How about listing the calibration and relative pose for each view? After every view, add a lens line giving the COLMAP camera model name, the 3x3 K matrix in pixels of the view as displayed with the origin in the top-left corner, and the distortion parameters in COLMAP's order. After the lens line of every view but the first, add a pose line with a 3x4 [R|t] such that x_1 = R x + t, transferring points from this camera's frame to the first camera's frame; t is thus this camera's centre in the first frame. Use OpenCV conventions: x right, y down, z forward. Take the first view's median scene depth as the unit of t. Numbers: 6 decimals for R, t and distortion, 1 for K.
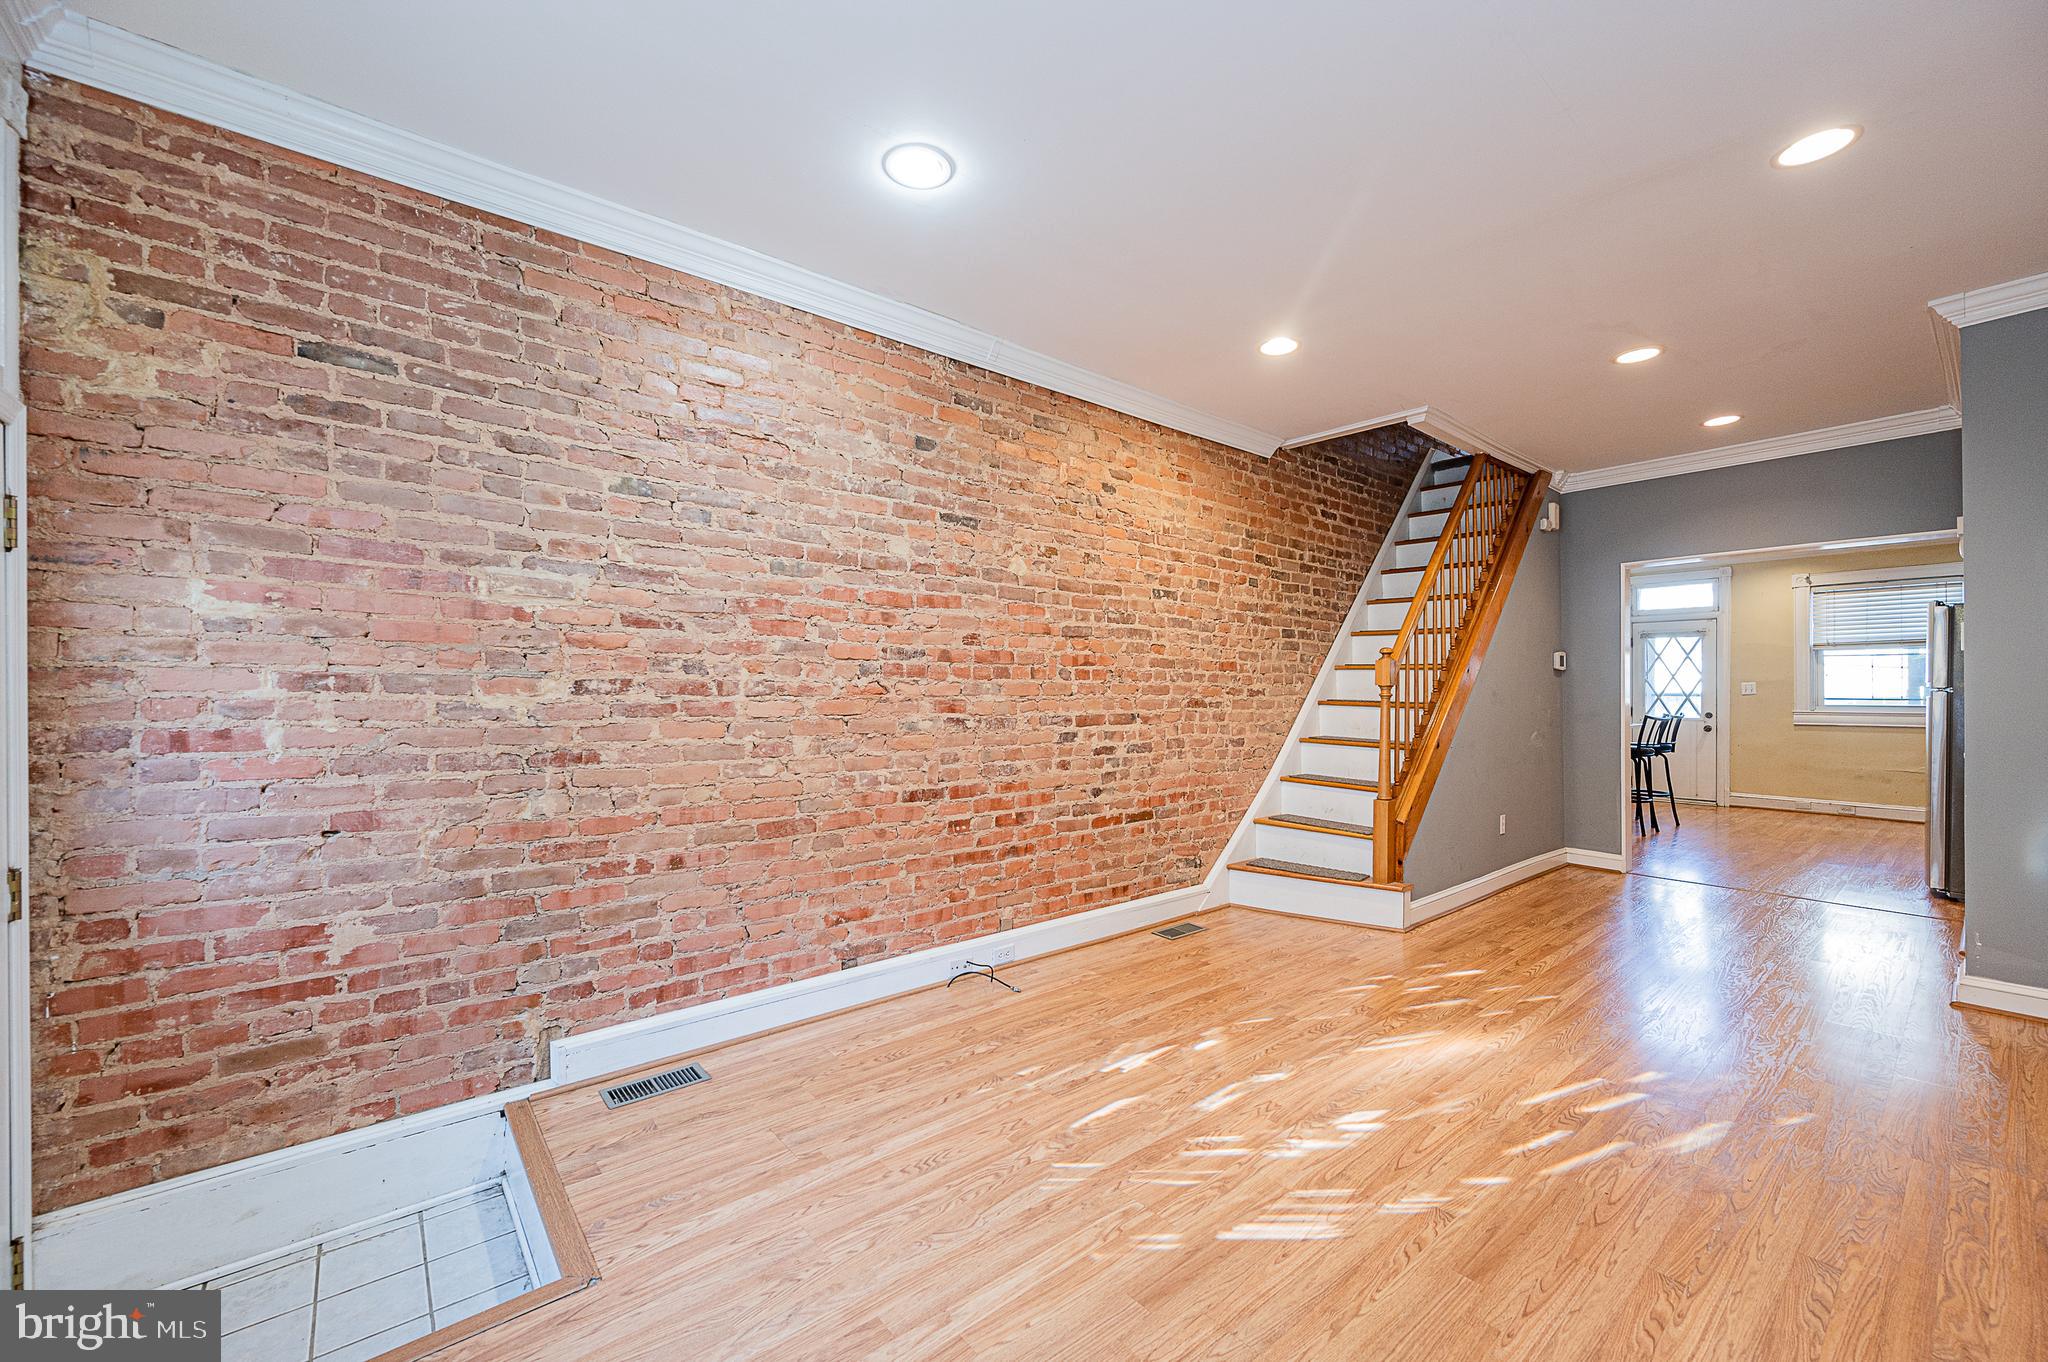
lens RADIAL K [[825.9, 0, 1018.6], [0, 825.9, 687.3], [0, 0, 1]] dist [-0.002116, 0.000978]
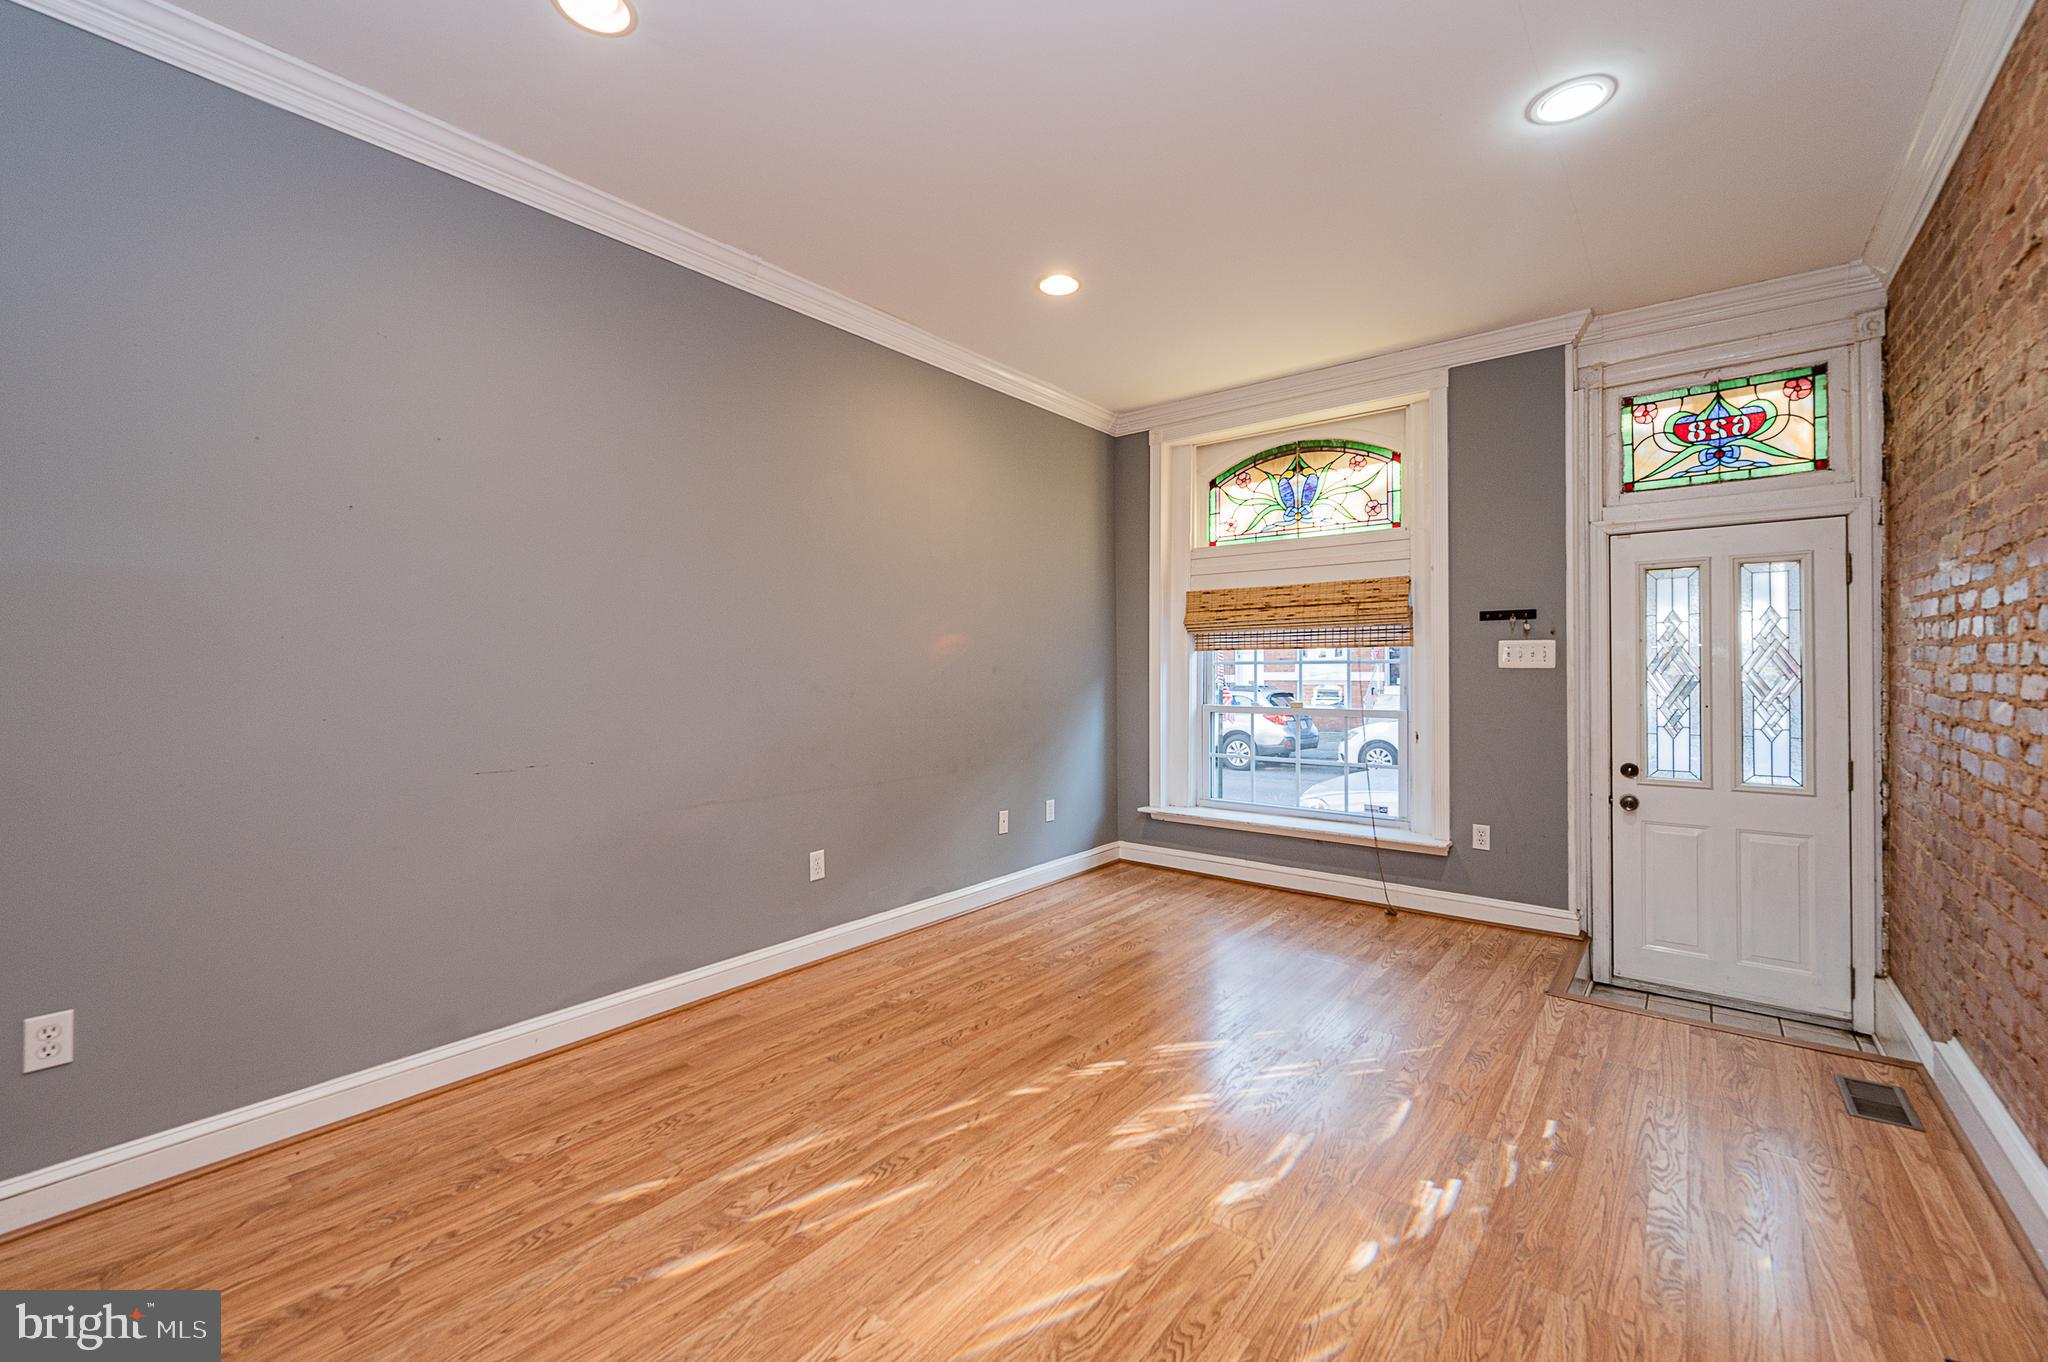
lens RADIAL K [[825.9, 0, 1007.5], [0, 825.9, 669.6], [0, 0, 1]] dist [-0.002116, 0.000978]
pose [[-0.981242, 0.001752, -0.192773, 0.561737], [0.002546, 0.999989, -0.003871, 0.014080], [0.192765, -0.004289, -0.981236, 1.459850]]
